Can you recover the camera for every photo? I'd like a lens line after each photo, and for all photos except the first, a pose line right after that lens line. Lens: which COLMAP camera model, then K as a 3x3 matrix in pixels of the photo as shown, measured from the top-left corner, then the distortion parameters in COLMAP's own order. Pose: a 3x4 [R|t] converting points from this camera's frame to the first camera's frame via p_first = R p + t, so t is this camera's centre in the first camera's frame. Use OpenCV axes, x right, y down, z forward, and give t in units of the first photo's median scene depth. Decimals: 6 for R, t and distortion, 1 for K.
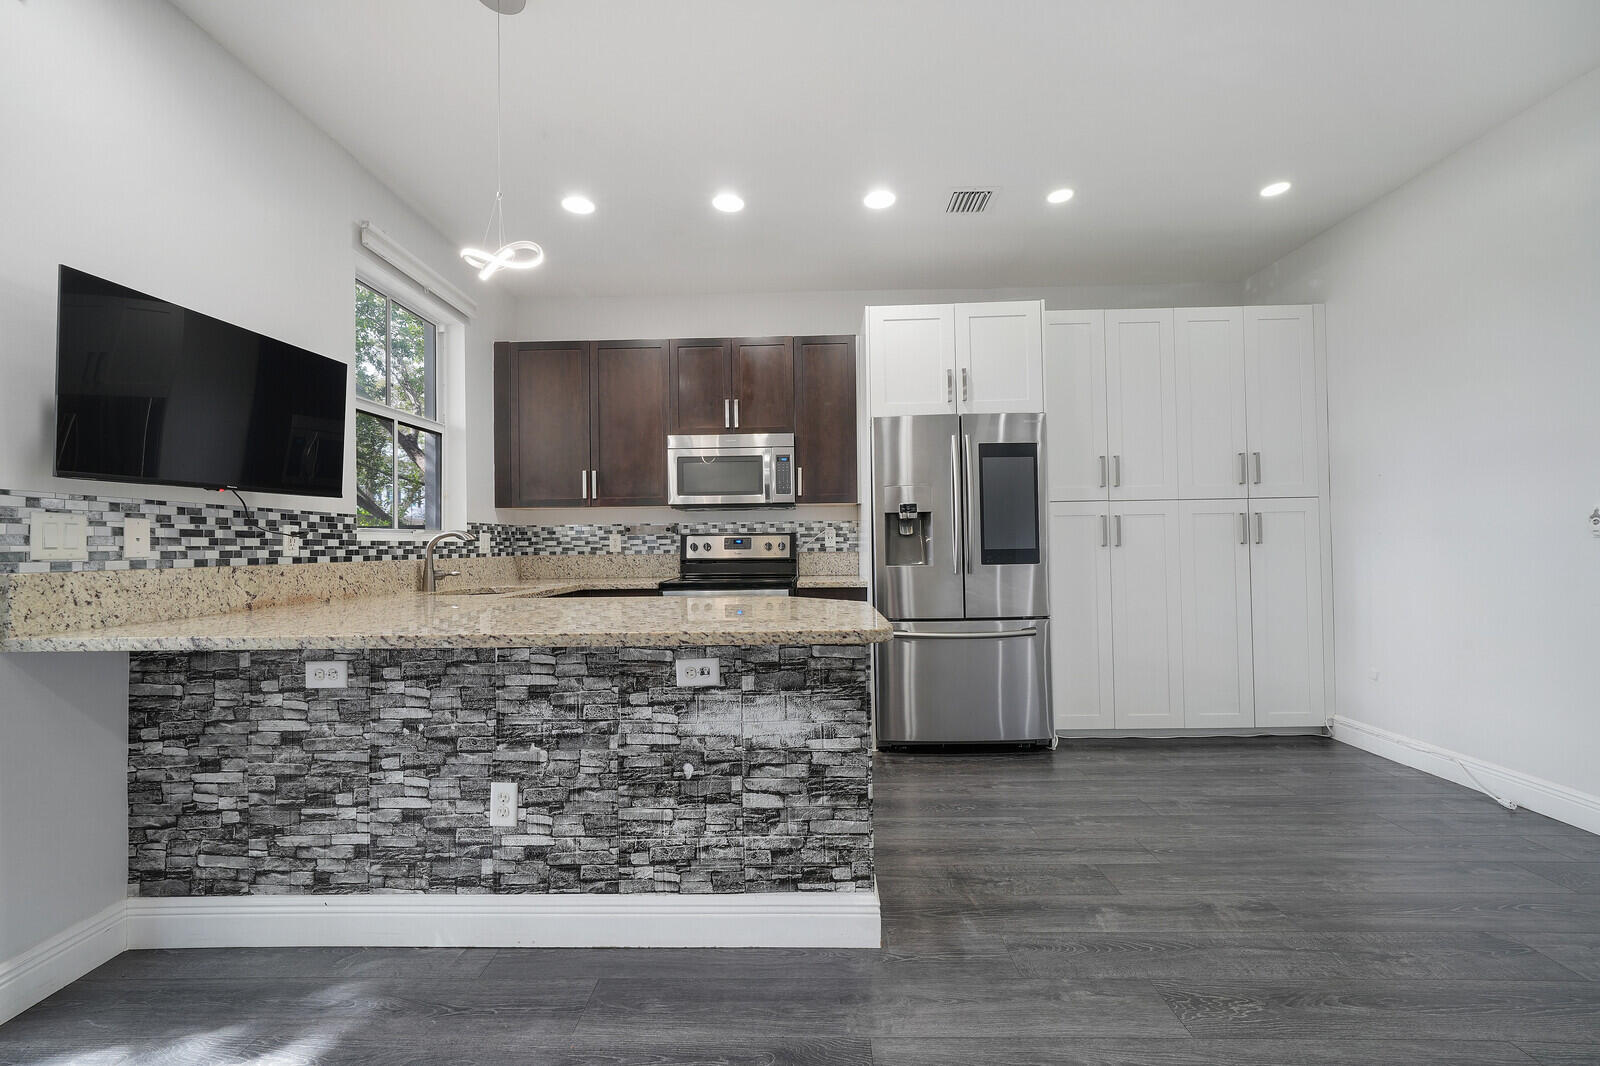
lens RADIAL K [[644.7, 0, 795.3], [0, 644.7, 534.8], [0, 0, 1]] dist [-0.008118, 0.002451]
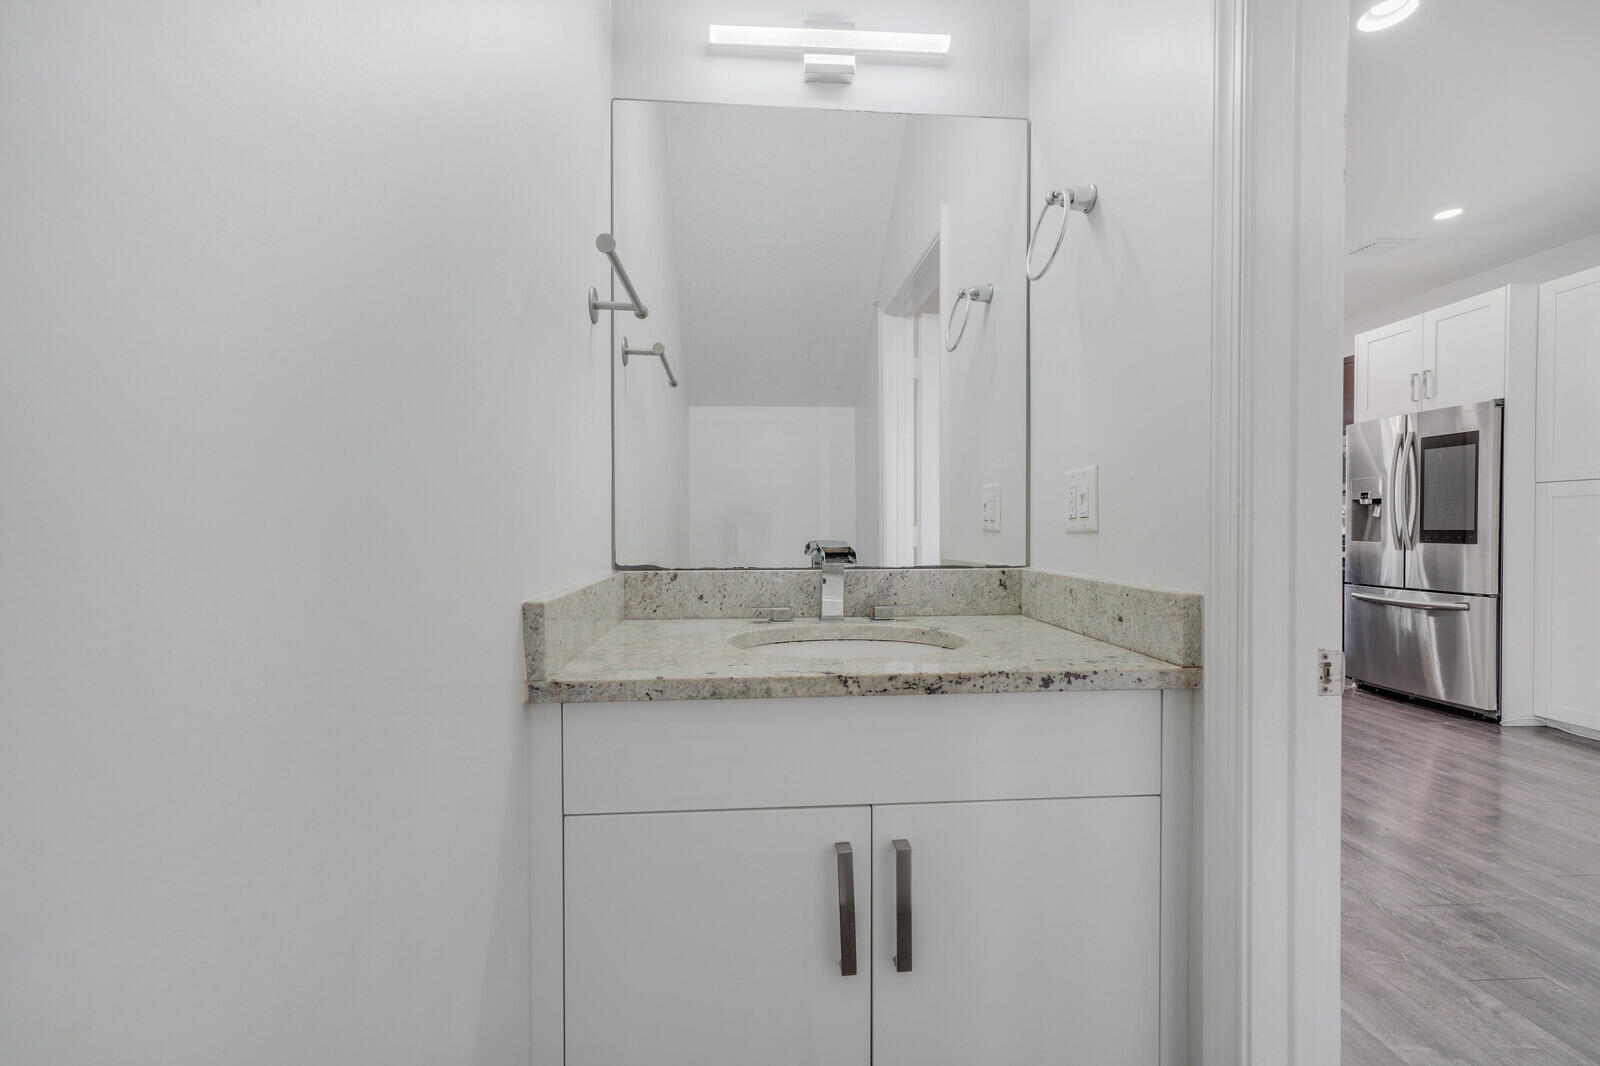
lens RADIAL K [[685.5, 0, 788.8], [0, 685.5, 530.1], [0, 0, 1]] dist [0.001068, 0.002205]
pose [[0.084637, 0.021943, -0.996170, 2.275736], [0.016493, 0.999590, 0.023419, -0.038624], [0.996275, -0.018412, 0.084241, -0.374423]]
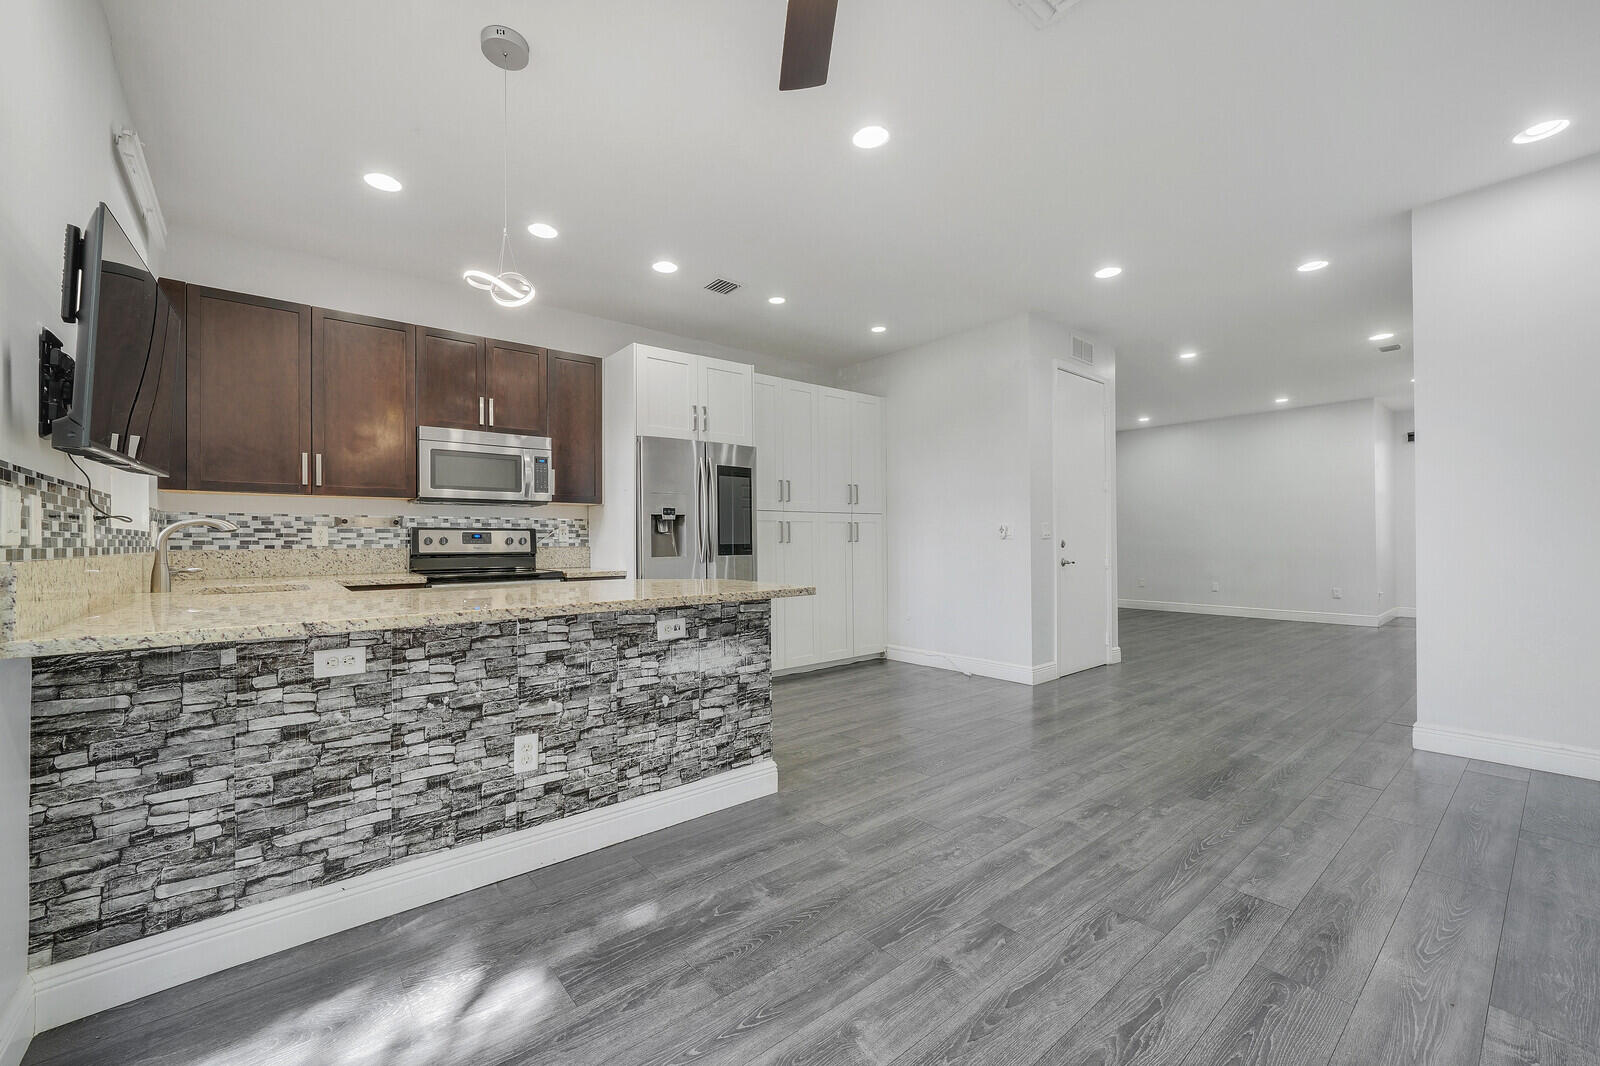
lens RADIAL K [[644.7, 0, 799.7], [0, 644.7, 530.9], [0, 0, 1]] dist [-0.008118, 0.002451]
pose [[0.755114, 0.018321, 0.655338, -0.739429], [-0.015248, 0.999830, -0.010382, 0.010050], [-0.655416, -0.002153, 0.755265, -0.199487]]
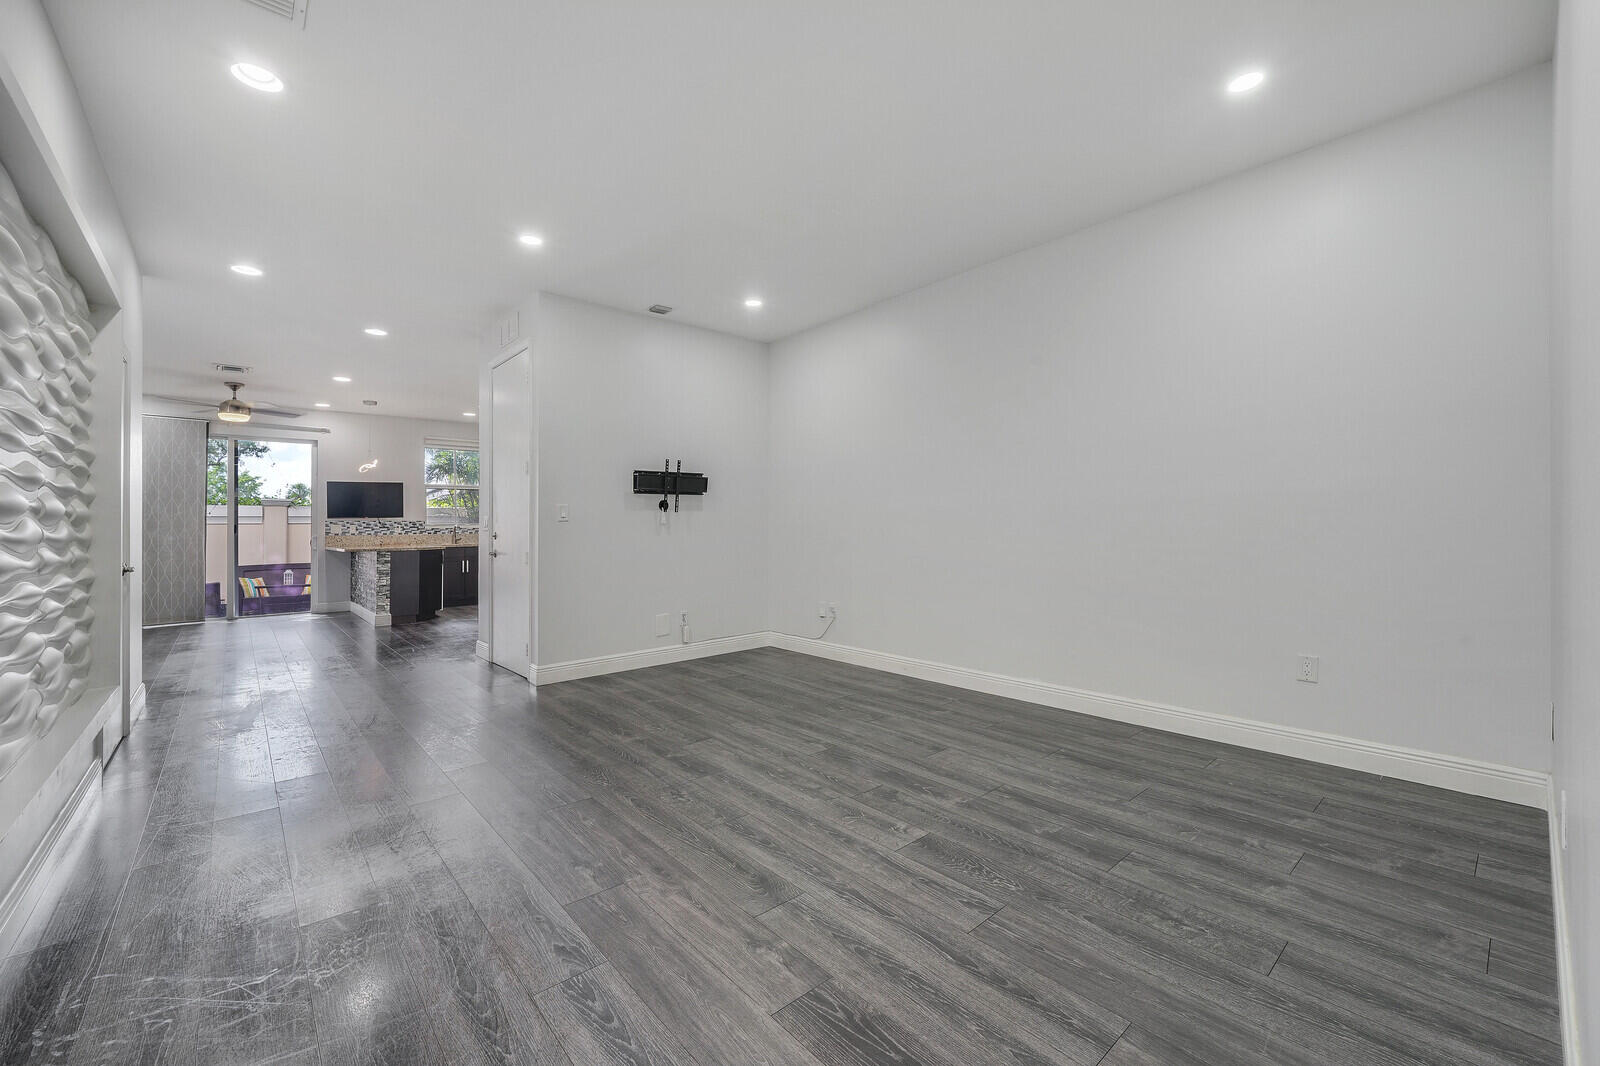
lens RADIAL K [[644.7, 0, 799.9], [0, 644.7, 511.1], [0, 0, 1]] dist [-0.008118, 0.002451]
pose [[0.680904, -0.013131, -0.732255, 4.369736], [0.016318, 0.999863, -0.002755, -0.055193], [0.732191, -0.010073, 0.681025, 0.138500]]
